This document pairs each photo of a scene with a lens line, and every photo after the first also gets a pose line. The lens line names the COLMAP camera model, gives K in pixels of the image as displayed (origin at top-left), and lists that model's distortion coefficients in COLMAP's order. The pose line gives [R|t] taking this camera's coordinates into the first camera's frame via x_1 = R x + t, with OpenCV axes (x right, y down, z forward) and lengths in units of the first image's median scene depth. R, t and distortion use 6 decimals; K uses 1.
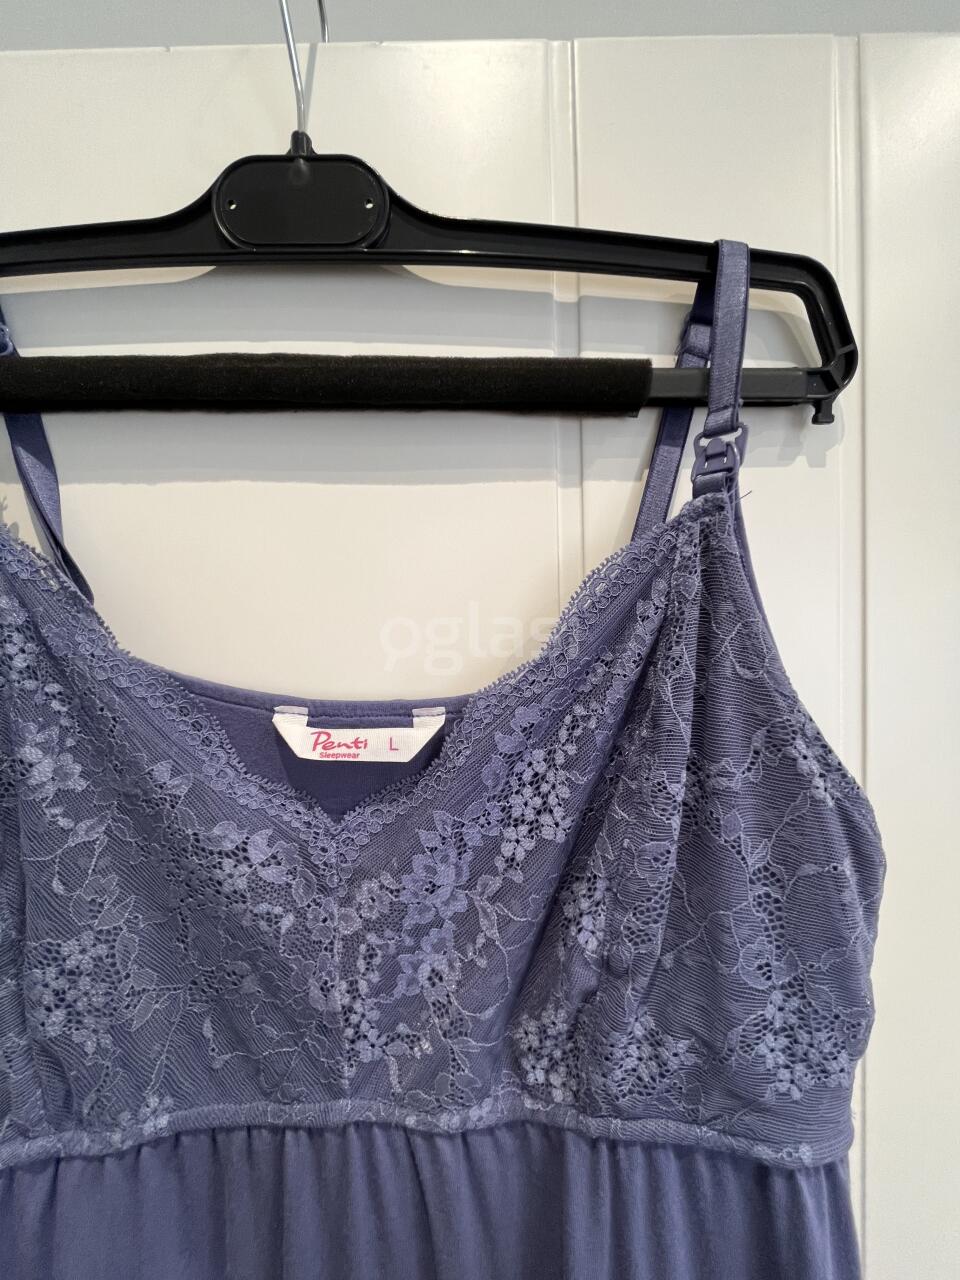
lens RADIAL K [[515.3, 0, 482.9], [0, 515.3, 641.2], [0, 0, 1]] dist [-0.007828, 0.000809]
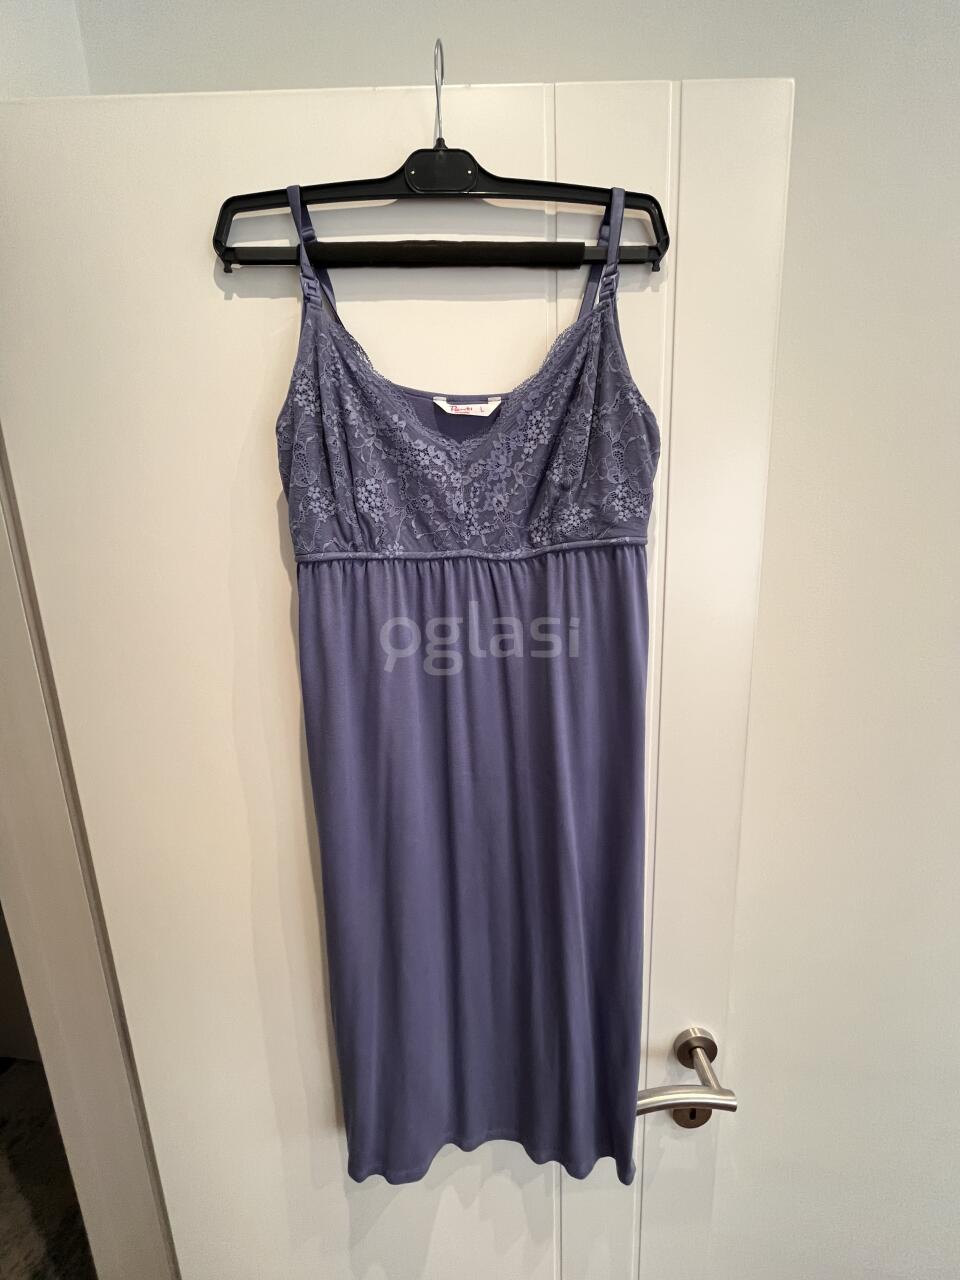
lens RADIAL K [[515.3, 0, 480.1], [0, 515.3, 643.3], [0, 0, 1]] dist [-0.007828, 0.000809]
pose [[0.999756, -0.017154, 0.013924, -0.243629], [0.014395, 0.983836, 0.178491, 0.908842], [-0.016761, -0.178247, 0.983843, -1.776780]]
